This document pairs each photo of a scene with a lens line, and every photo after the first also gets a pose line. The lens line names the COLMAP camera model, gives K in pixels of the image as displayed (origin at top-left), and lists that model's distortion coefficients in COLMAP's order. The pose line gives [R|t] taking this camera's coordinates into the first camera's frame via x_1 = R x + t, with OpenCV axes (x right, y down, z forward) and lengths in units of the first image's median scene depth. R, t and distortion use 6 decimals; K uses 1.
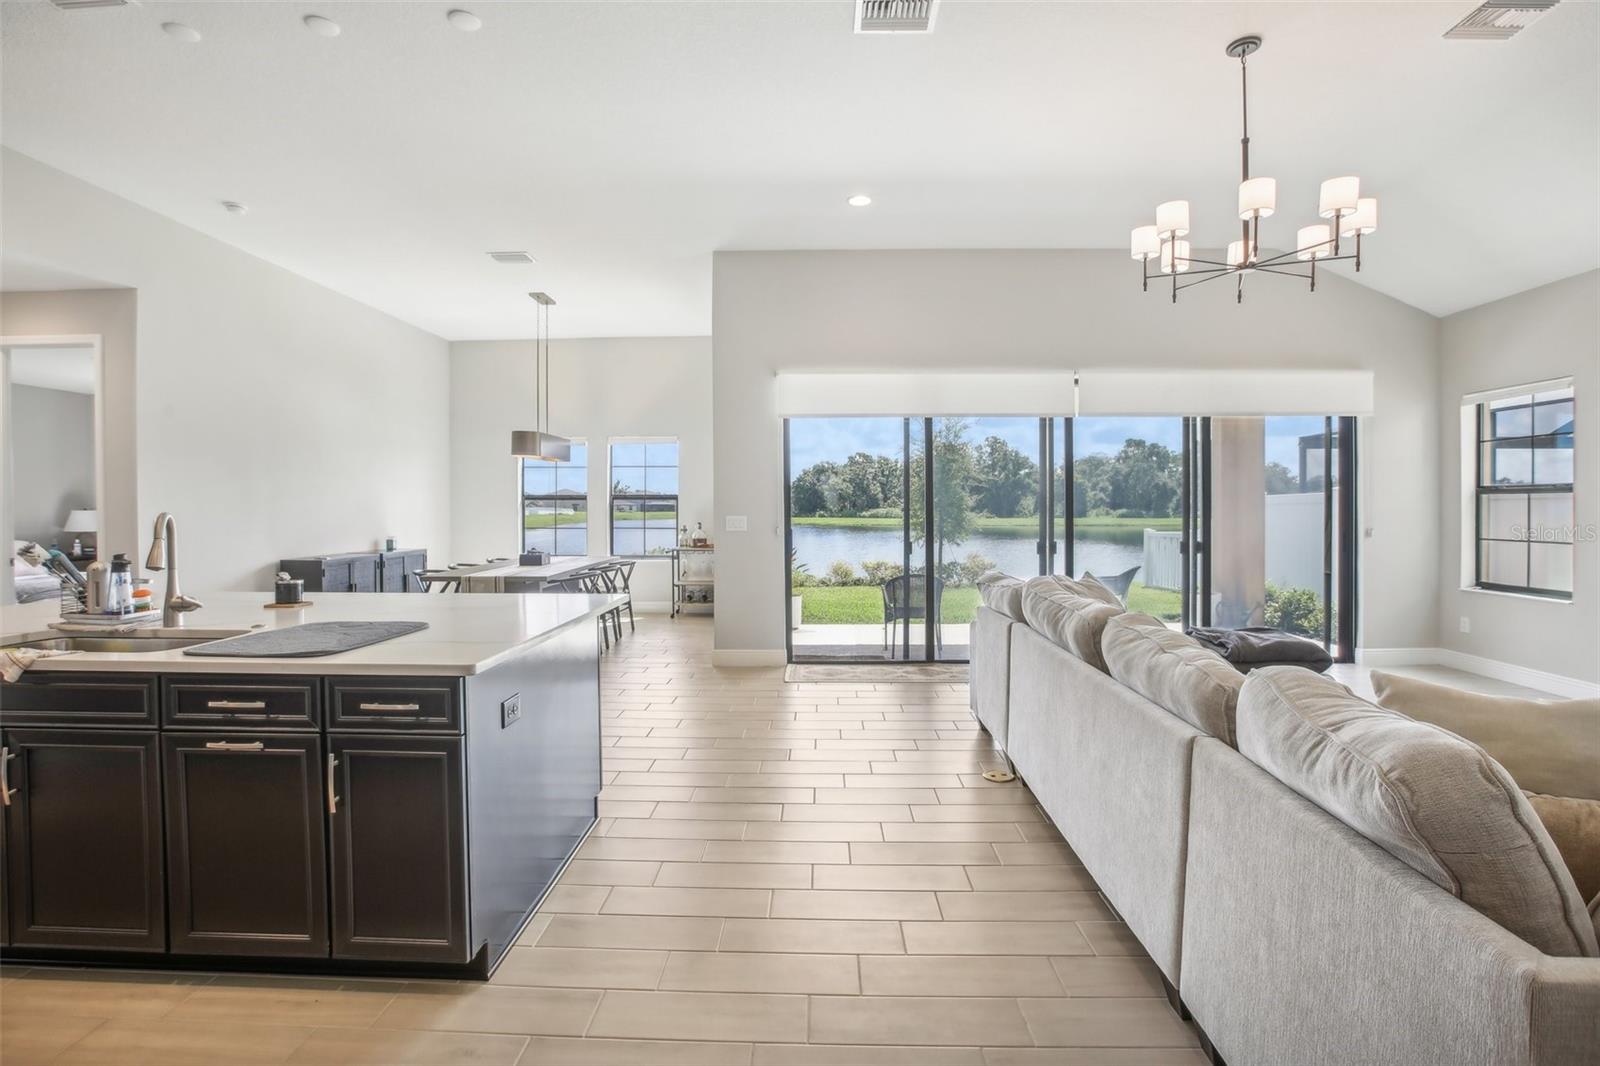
lens RADIAL K [[739.9, 0, 797.2], [0, 739.9, 517.5], [0, 0, 1]] dist [-0.027373, 0.000913]
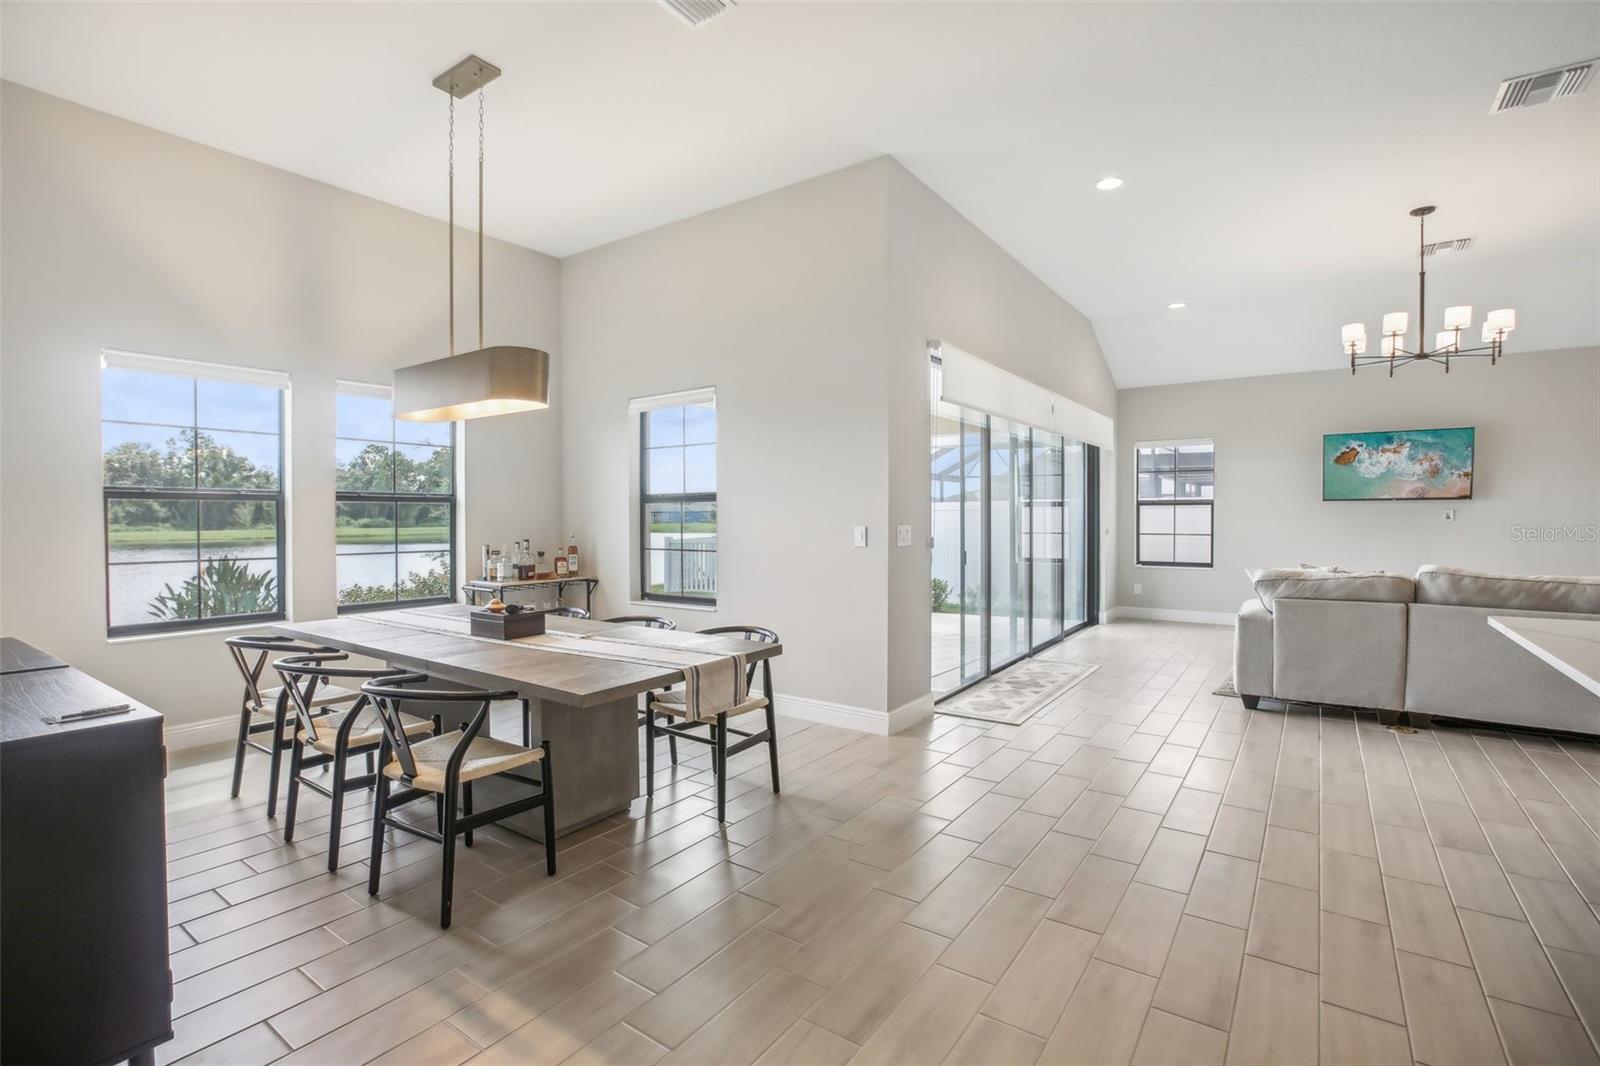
lens RADIAL K [[739.9, 0, 797.2], [0, 739.9, 517.5], [0, 0, 1]] dist [-0.027373, 0.000913]
pose [[0.558633, -0.003358, 0.829408, -0.588761], [0.014047, 0.999887, -0.005412, -0.005561], [-0.829296, 0.014674, 0.558617, 0.529338]]
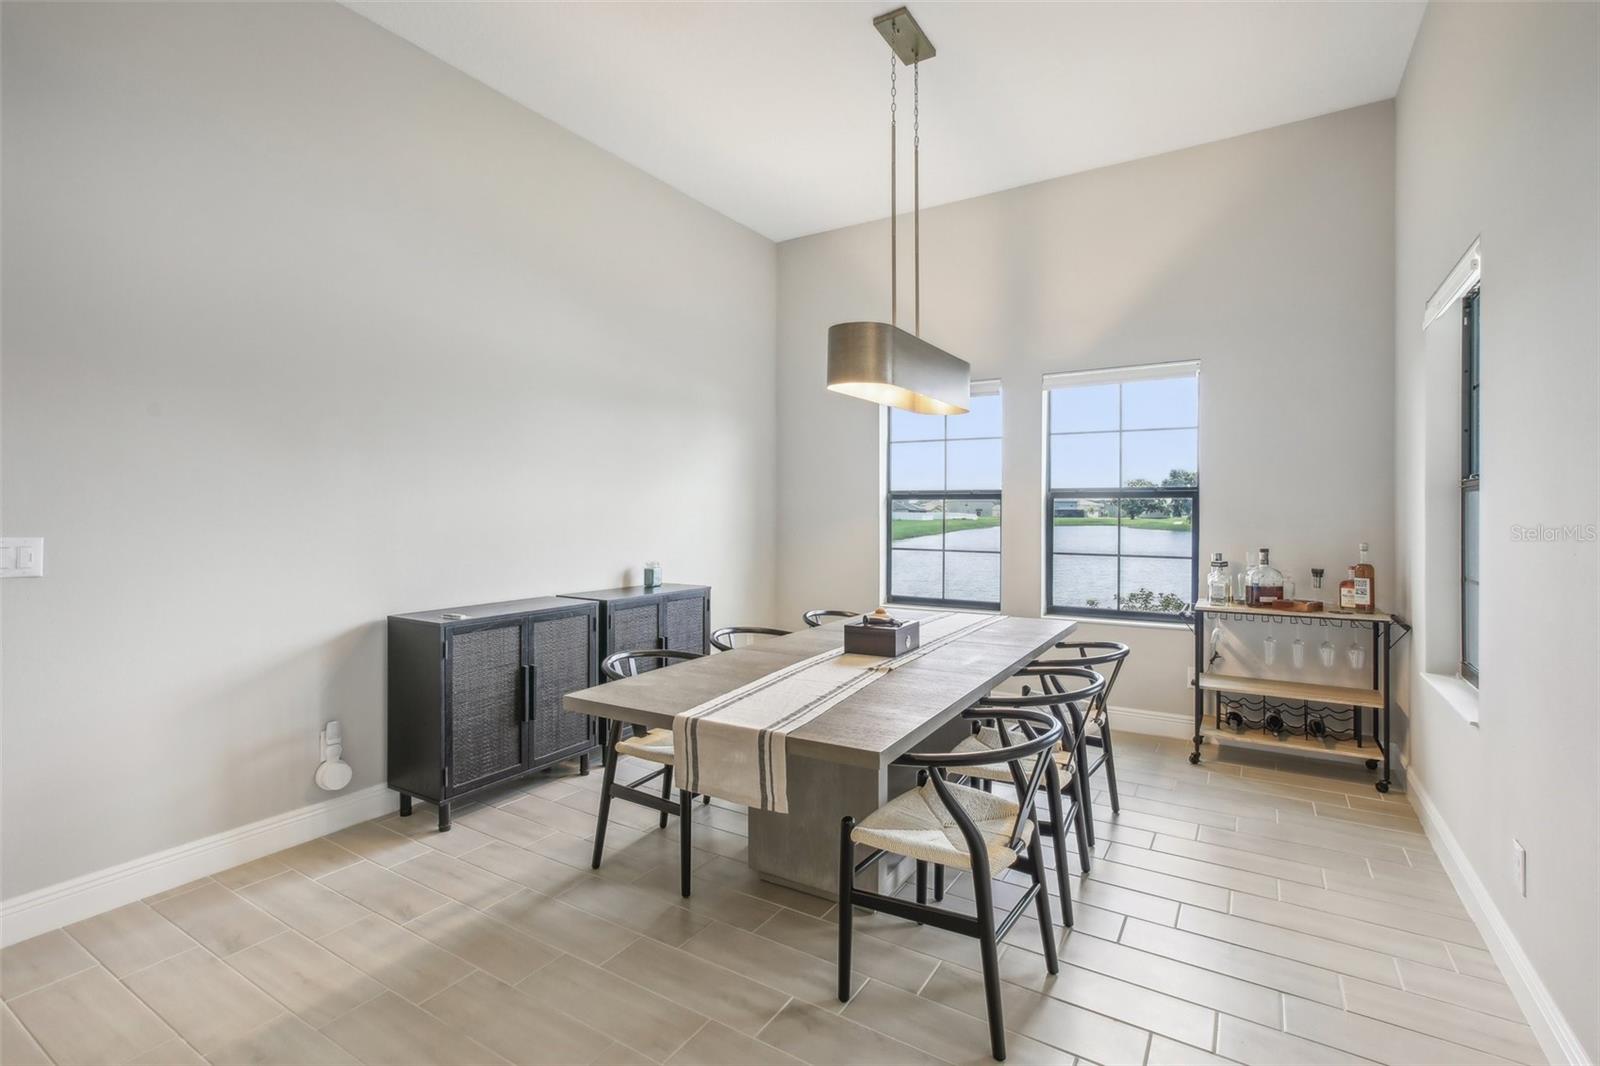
lens RADIAL K [[739.9, 0, 797.2], [0, 739.9, 517.5], [0, 0, 1]] dist [-0.027373, 0.000913]
pose [[0.859203, 0.005480, -0.511606, -0.168965], [-0.009983, 0.999932, -0.006056, -0.006635], [0.511538, 0.010310, 0.859199, 0.565624]]
